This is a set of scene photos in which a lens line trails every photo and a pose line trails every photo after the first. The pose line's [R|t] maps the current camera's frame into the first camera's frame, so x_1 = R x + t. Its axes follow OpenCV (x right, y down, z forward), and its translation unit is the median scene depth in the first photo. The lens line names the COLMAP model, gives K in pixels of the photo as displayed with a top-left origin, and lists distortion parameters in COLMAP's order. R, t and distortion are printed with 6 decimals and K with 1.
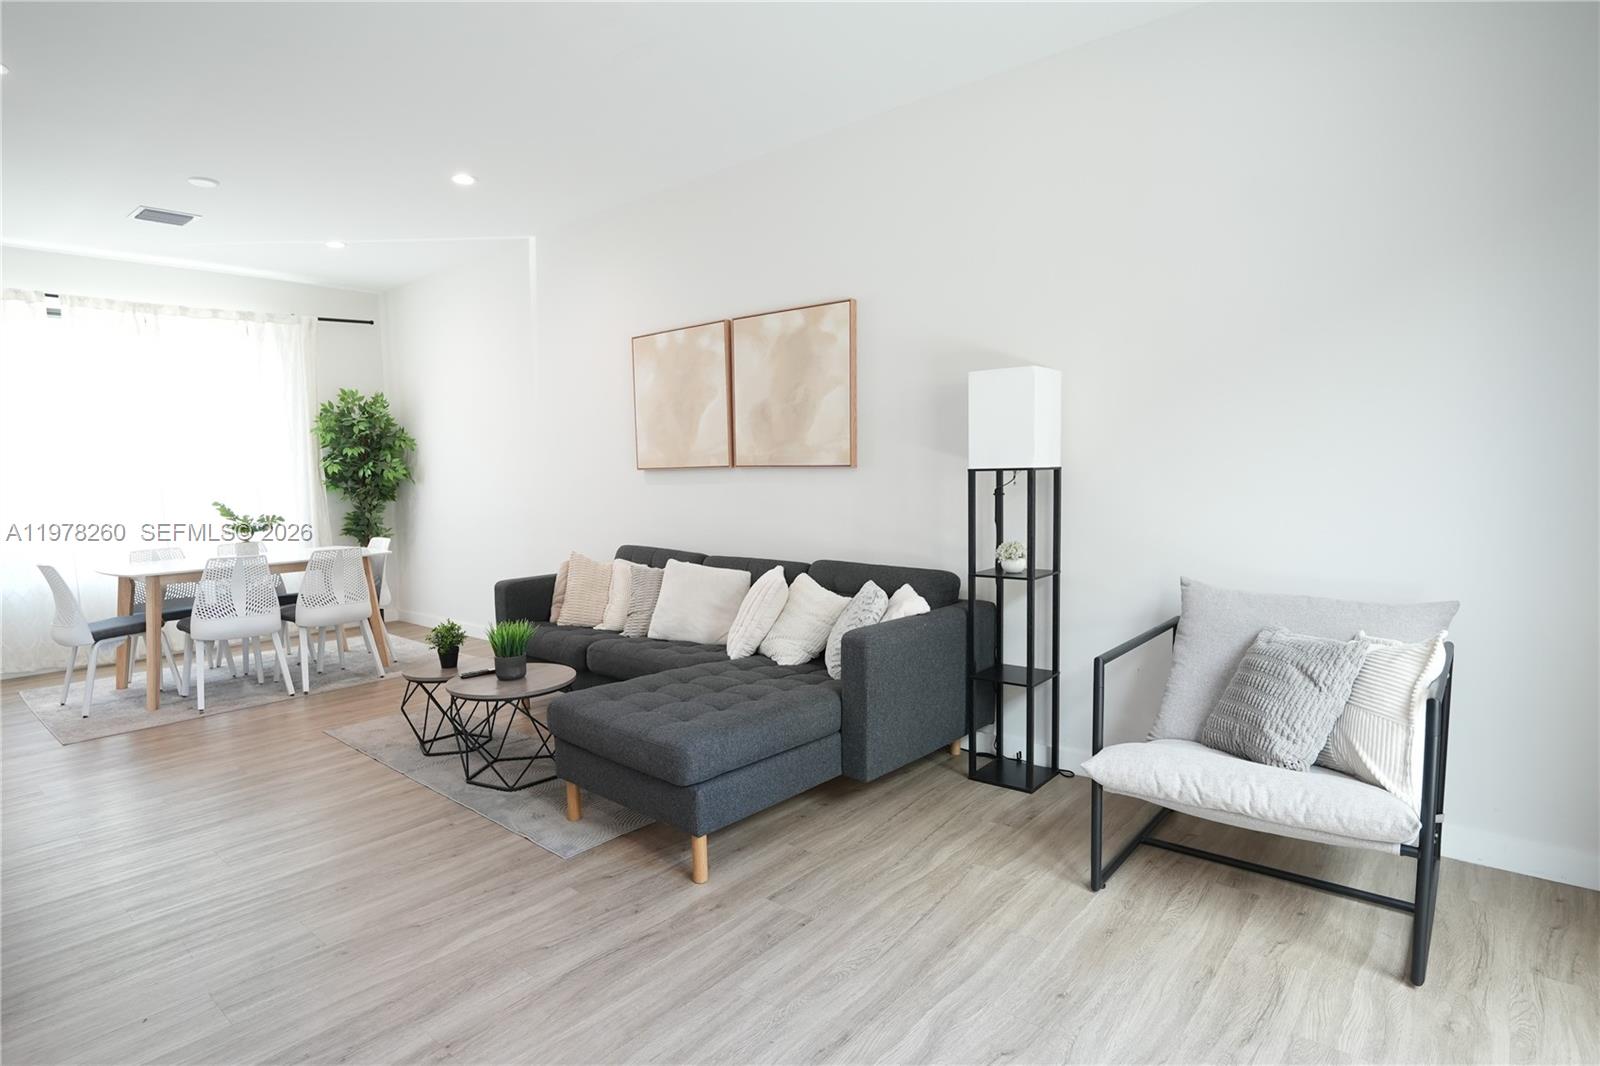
lens RADIAL K [[839.7, 0, 795.5], [0, 839.7, 545.8], [0, 0, 1]] dist [-0.019714, -0.000843]
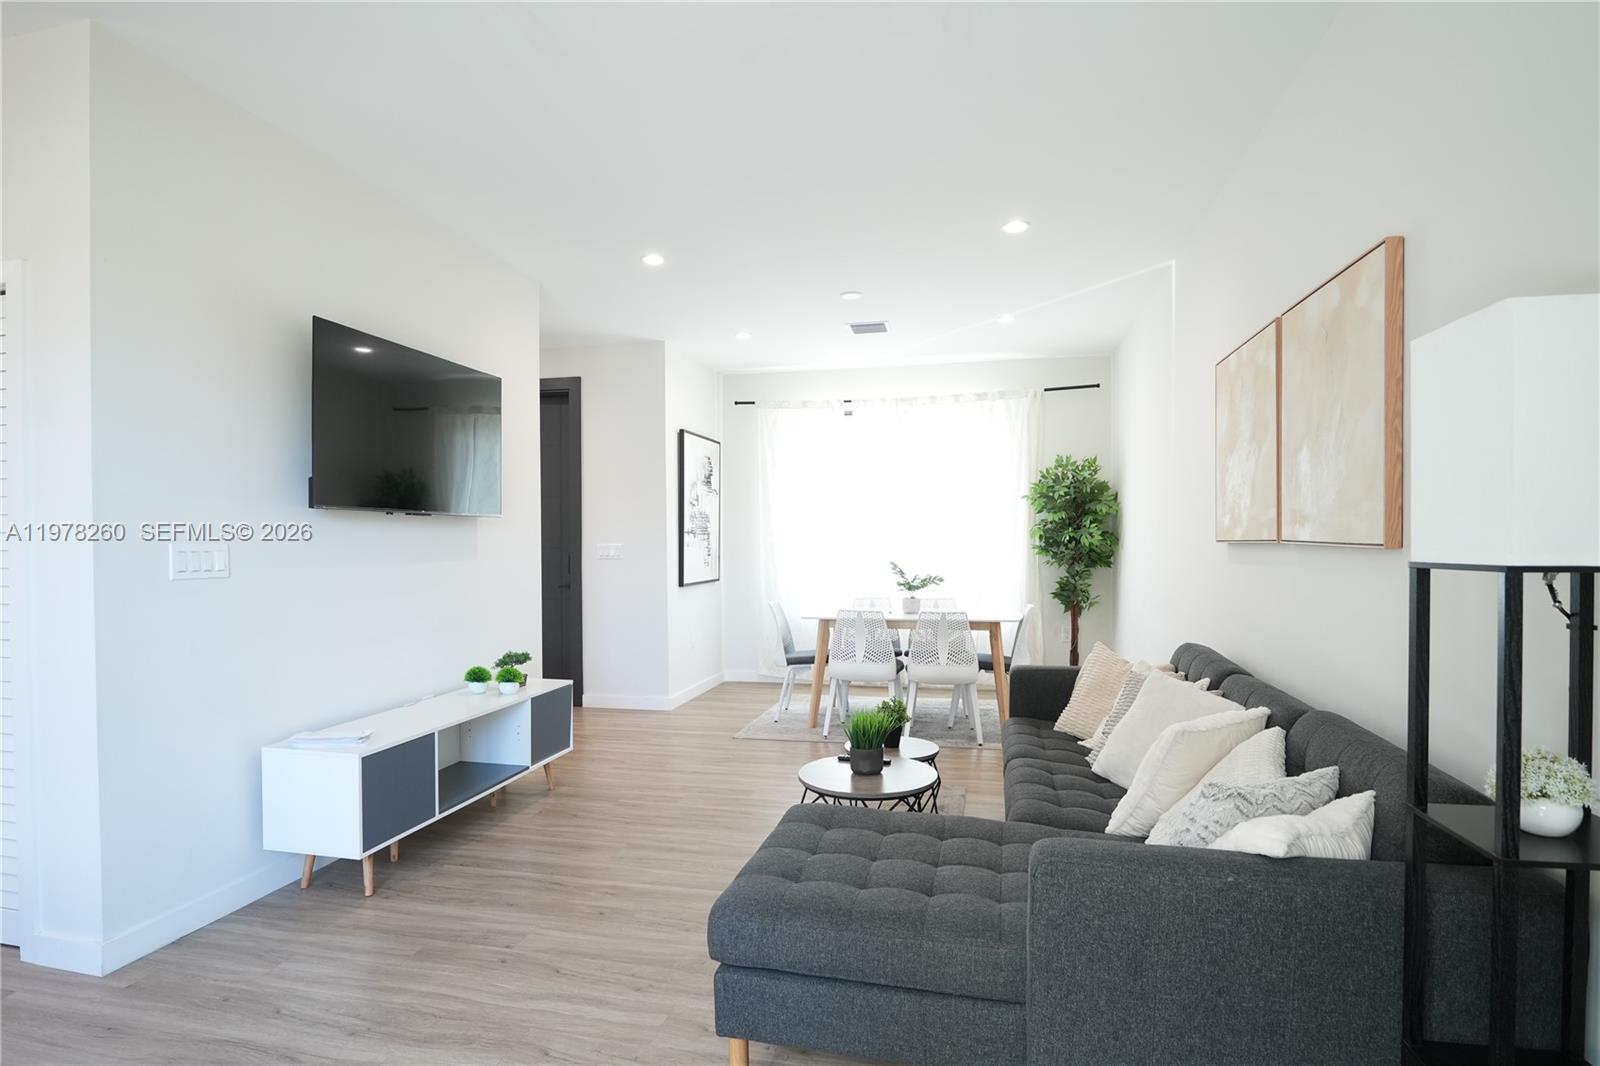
lens RADIAL K [[839.7, 0, 792.5], [0, 839.7, 555.4], [0, 0, 1]] dist [-0.019714, -0.000843]
pose [[0.470991, 0.034659, -0.881457, 0.300366], [-0.088403, 0.996052, -0.008072, -0.044133], [0.877697, 0.081725, 0.472196, 0.356545]]
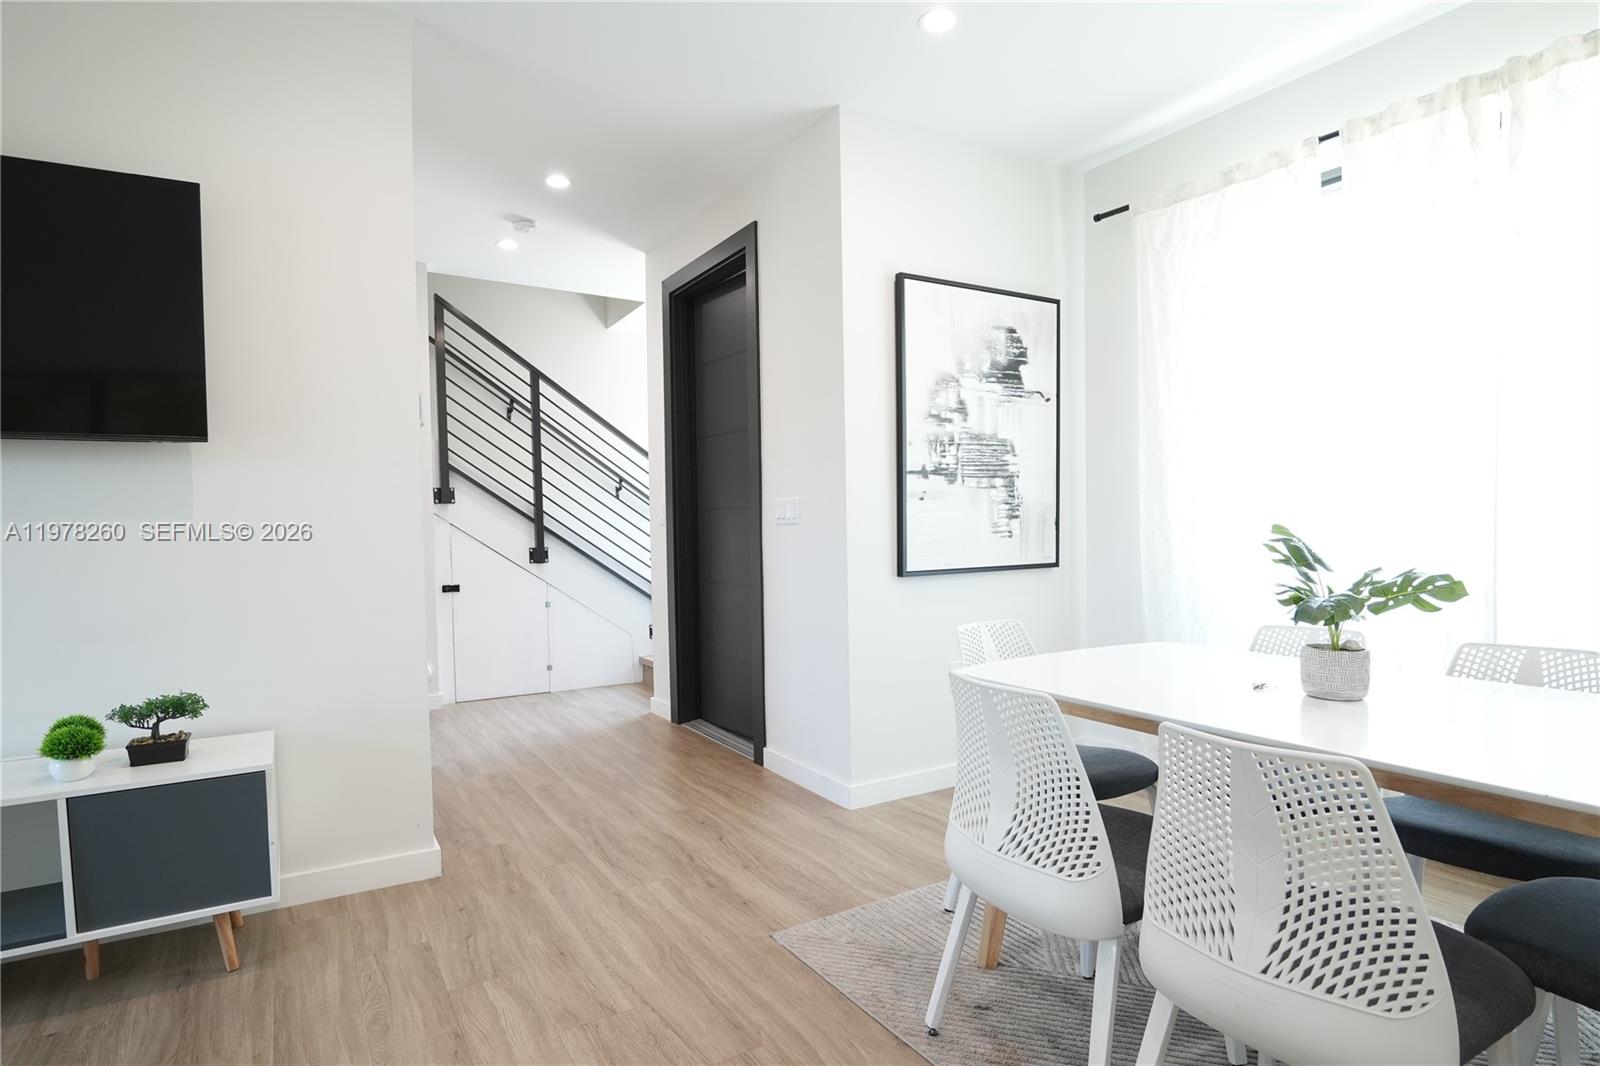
lens RADIAL K [[839.7, 0, 798.0], [0, 839.7, 552.6], [0, 0, 1]] dist [-0.019714, -0.000843]
pose [[-0.308590, 0.060328, -0.949280, -0.308987], [-0.065753, 0.994247, 0.084560, -0.064493], [0.948920, 0.088512, -0.302848, 1.008733]]
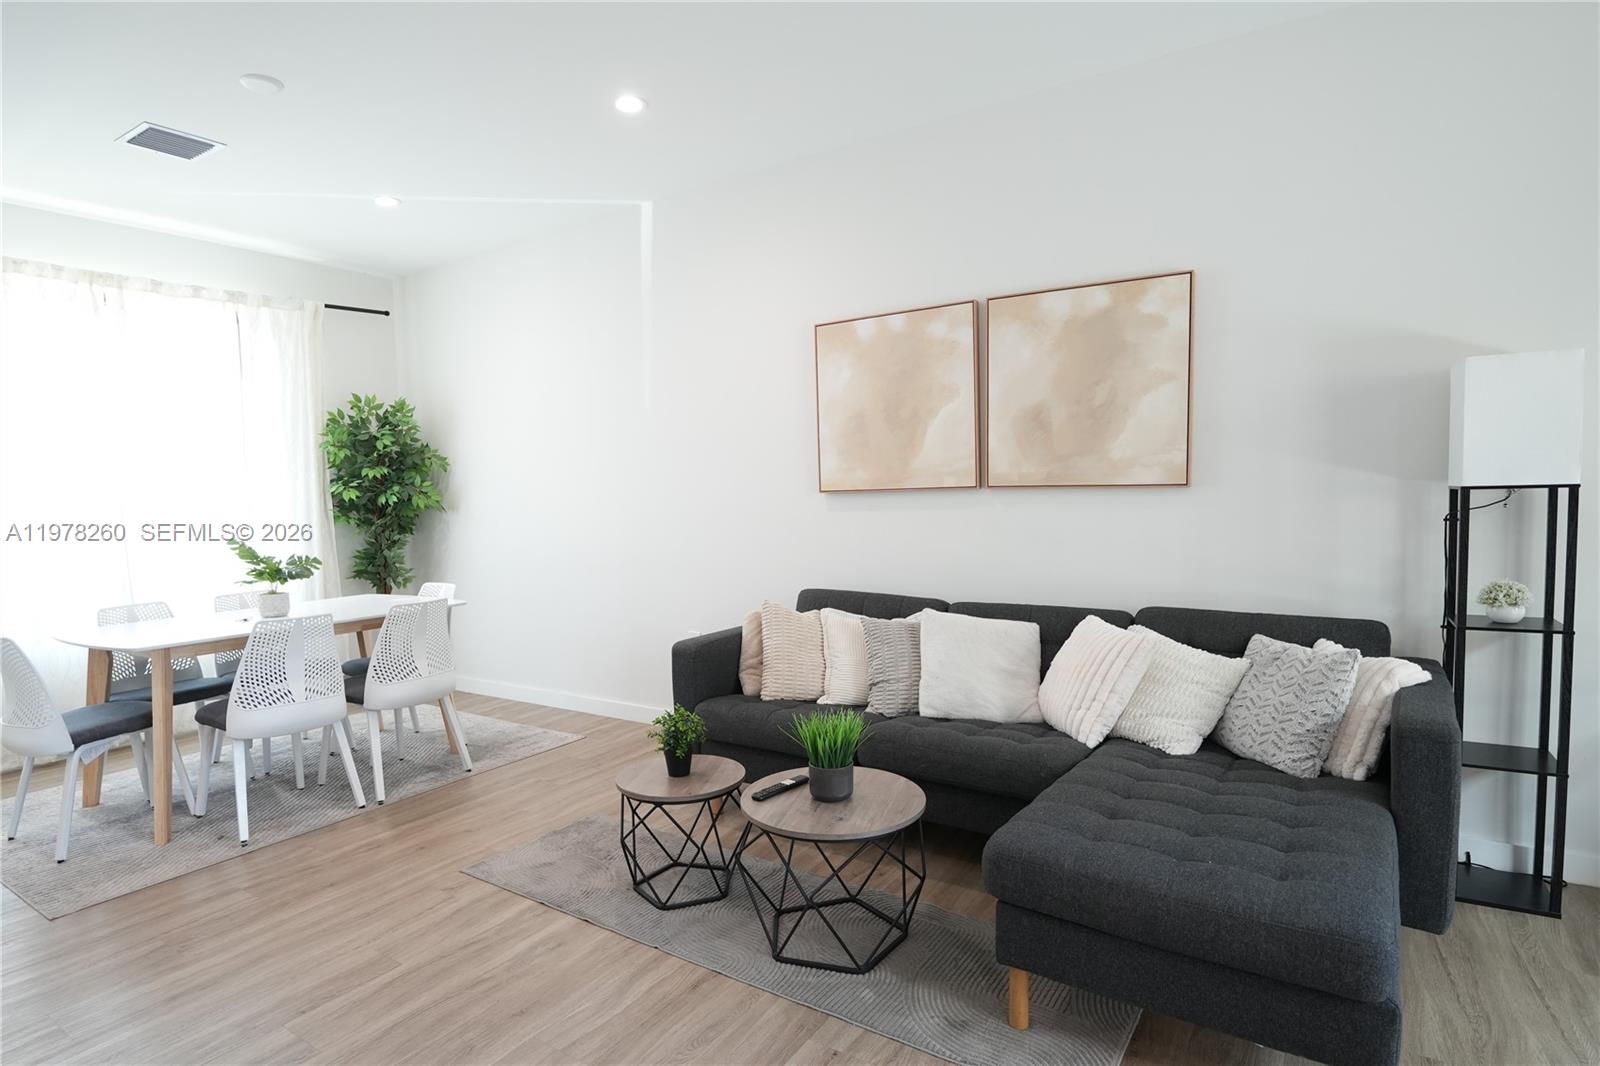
lens RADIAL K [[839.7, 0, 803.4], [0, 839.7, 546.1], [0, 0, 1]] dist [-0.019714, -0.000843]
pose [[0.991439, -0.012616, 0.129959, -0.328896], [0.016804, 0.999372, -0.031181, -0.017303], [-0.129484, 0.033098, 0.991029, 0.238715]]
